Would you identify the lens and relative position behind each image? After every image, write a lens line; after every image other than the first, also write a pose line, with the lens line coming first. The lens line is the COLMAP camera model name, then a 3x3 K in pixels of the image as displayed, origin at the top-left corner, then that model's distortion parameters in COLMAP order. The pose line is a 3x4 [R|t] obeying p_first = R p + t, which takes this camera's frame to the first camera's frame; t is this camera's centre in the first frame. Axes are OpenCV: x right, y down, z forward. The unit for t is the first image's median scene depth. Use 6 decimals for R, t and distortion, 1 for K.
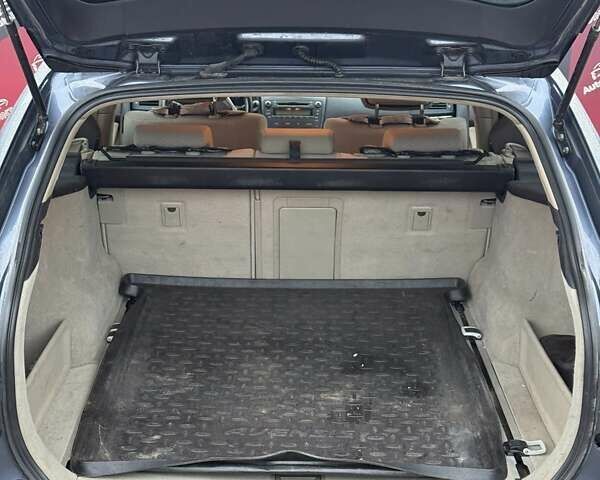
lens RADIAL K [[1097.8, 0, 300.0], [0, 1097.8, 240.0], [0, 0, 1]] dist [0.136406, 0.328248]
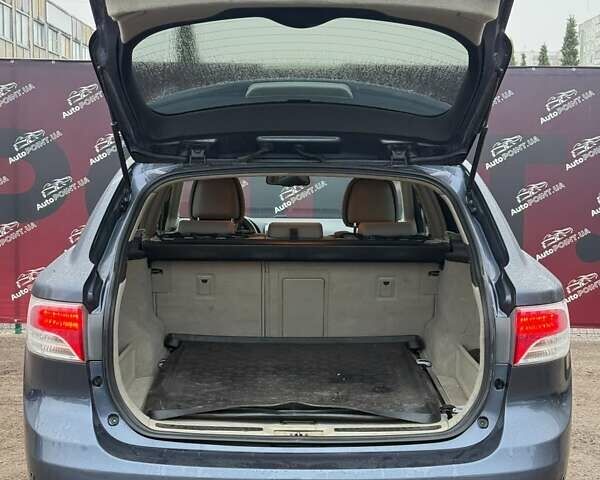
lens RADIAL K [[1097.8, 0, 300.0], [0, 1097.8, 240.0], [0, 0, 1]] dist [0.136406, 0.328248]
pose [[0.999966, -0.005934, 0.005794, -0.005758], [0.007002, 0.978437, -0.206428, 0.238603], [-0.004444, 0.206461, 0.978445, -0.410254]]
